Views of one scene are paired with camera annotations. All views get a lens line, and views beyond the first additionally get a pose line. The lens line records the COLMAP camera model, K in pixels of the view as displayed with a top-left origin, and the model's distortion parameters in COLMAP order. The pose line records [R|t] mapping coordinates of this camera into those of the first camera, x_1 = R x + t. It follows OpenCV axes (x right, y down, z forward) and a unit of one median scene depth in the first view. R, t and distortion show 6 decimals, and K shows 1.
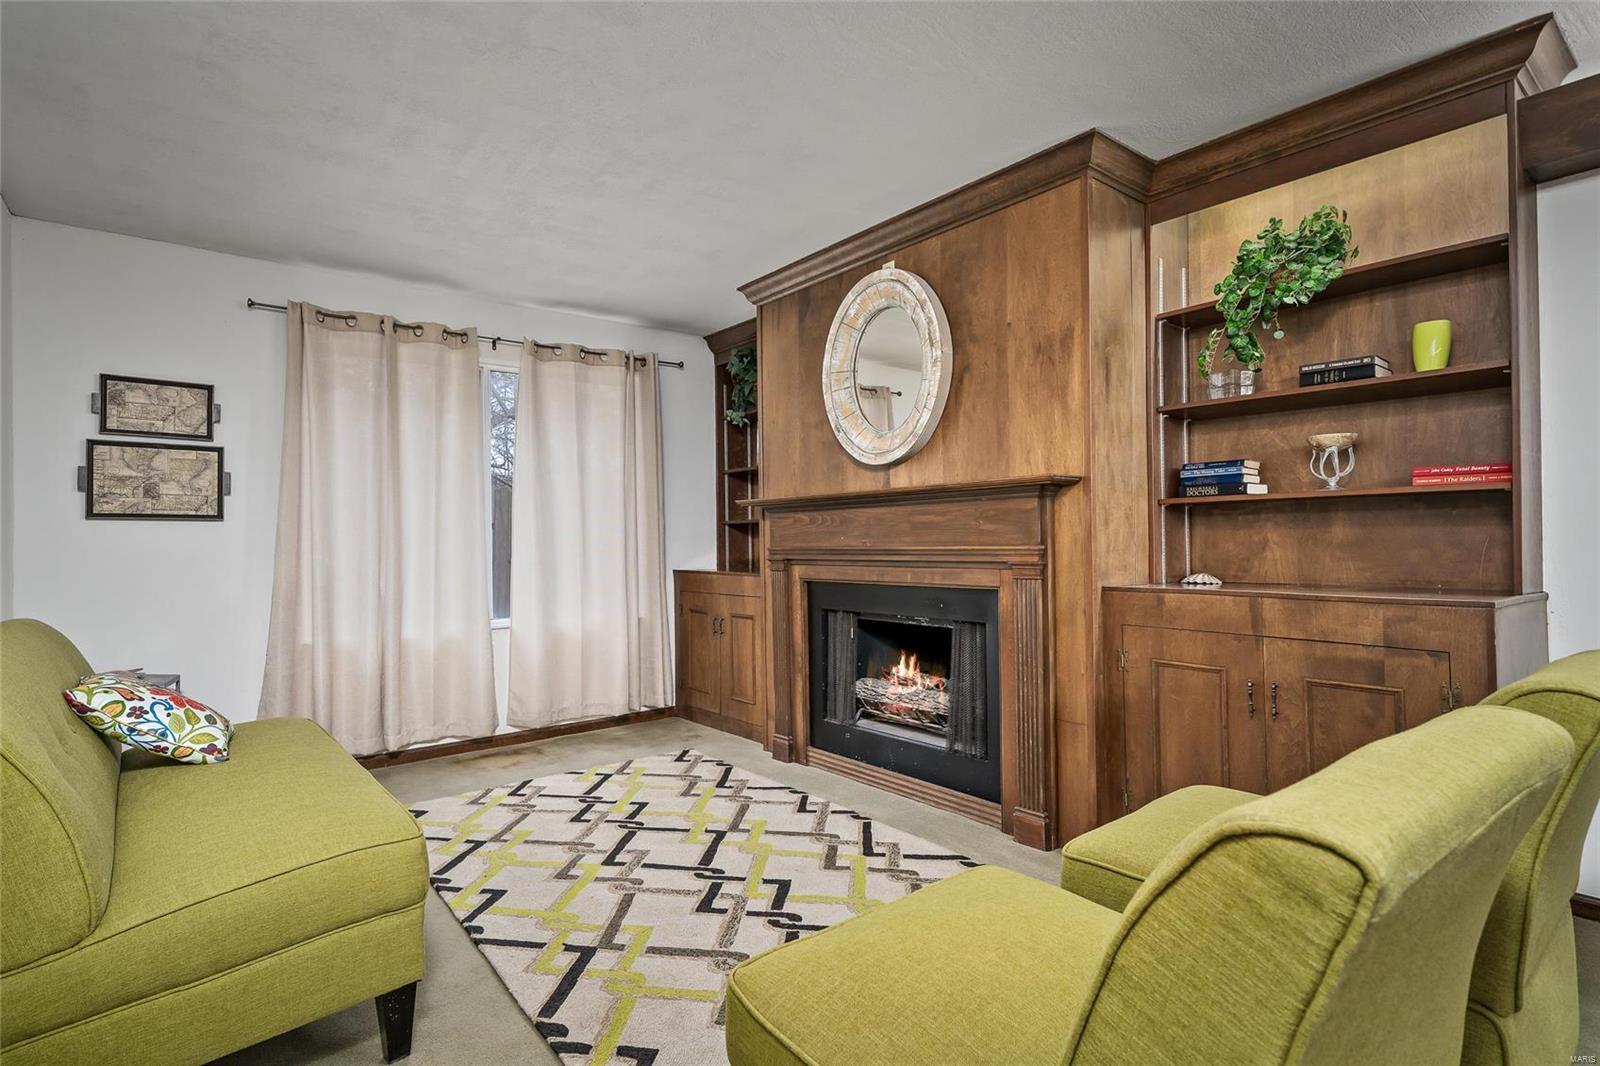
lens RADIAL K [[789.9, 0, 799.6], [0, 789.9, 540.5], [0, 0, 1]] dist [0.005342, -0.001176]
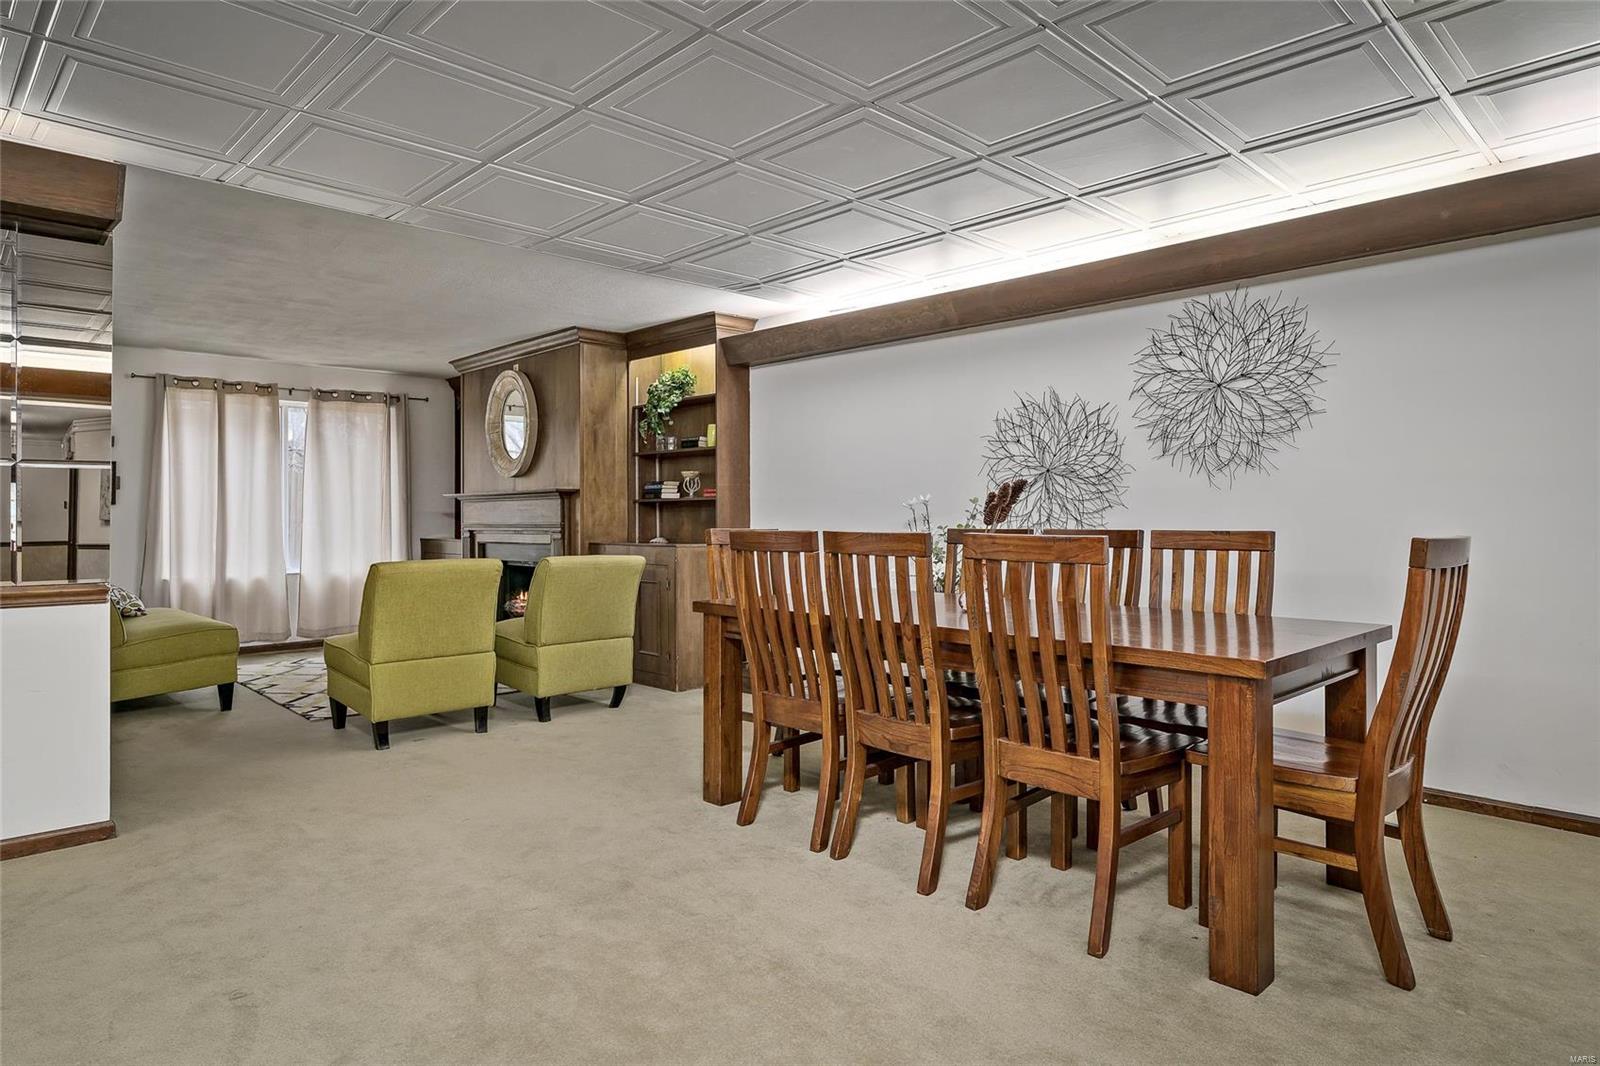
lens RADIAL K [[923.6, 0, 797.1], [0, 923.6, 524.0], [0, 0, 1]] dist [-0.001359, -0.000904]
pose [[0.995701, 0.008004, 0.092276, 0.551383], [-0.008224, 0.999964, 0.002002, -0.000737], [-0.092257, -0.002752, 0.995731, -1.123279]]
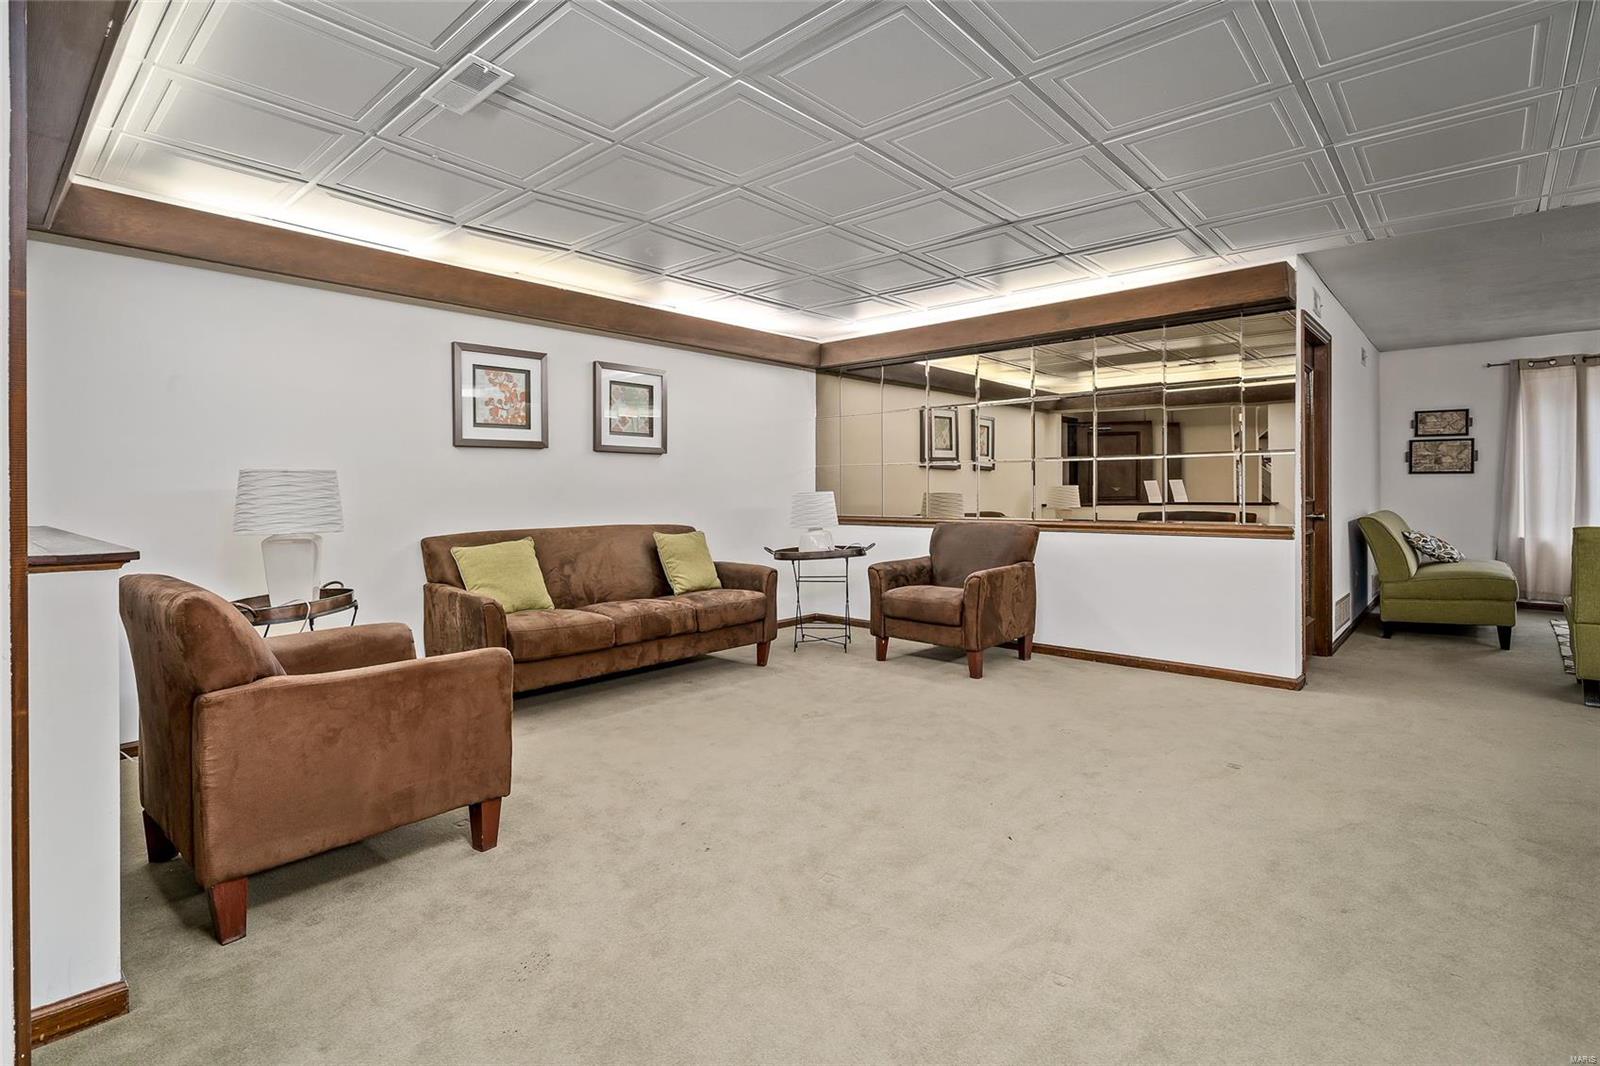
lens RADIAL K [[748.2, 0, 766.0], [0, 748.2, 483.0], [0, 0, 1]] dist [0.001678, -0.000344]
pose [[0.125425, 0.001171, -0.992102, 1.011081], [0.000991, 0.999999, 0.001306, -0.005761], [0.992103, -0.001147, 0.125423, -1.111680]]
